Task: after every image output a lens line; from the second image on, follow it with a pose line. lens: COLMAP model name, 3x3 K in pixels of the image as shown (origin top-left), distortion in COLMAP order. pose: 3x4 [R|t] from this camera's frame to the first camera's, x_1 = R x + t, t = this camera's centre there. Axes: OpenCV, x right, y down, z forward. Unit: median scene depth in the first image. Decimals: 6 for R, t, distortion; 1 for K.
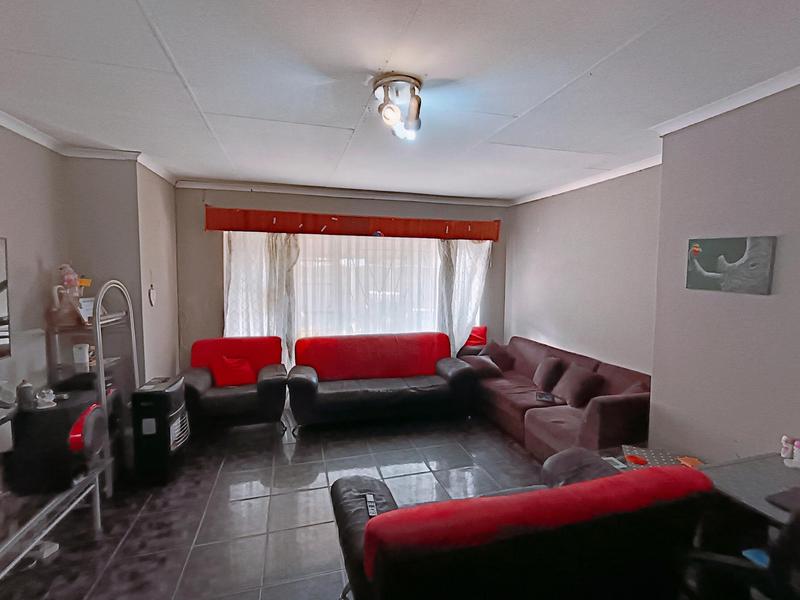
lens RADIAL K [[380.3, 0, 400.0], [0, 380.3, 300.0], [0, 0, 1]] dist [-0.000517, 0.000799]
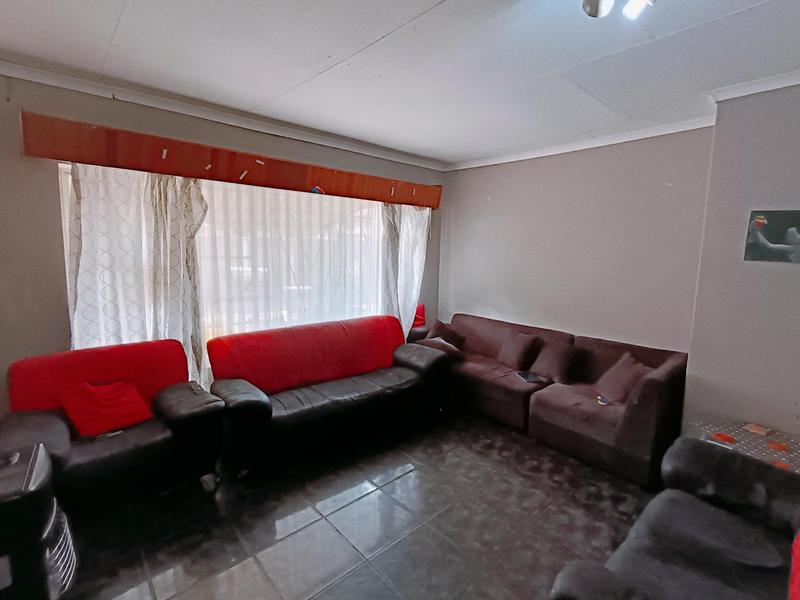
lens RADIAL K [[380.3, 0, 400.0], [0, 380.3, 300.0], [0, 0, 1]] dist [-0.000517, 0.000799]
pose [[0.894875, -0.051535, 0.443332, -0.264050], [0.021323, 0.997114, 0.072869, -0.009577], [-0.445808, -0.055755, 0.893390, 0.259169]]
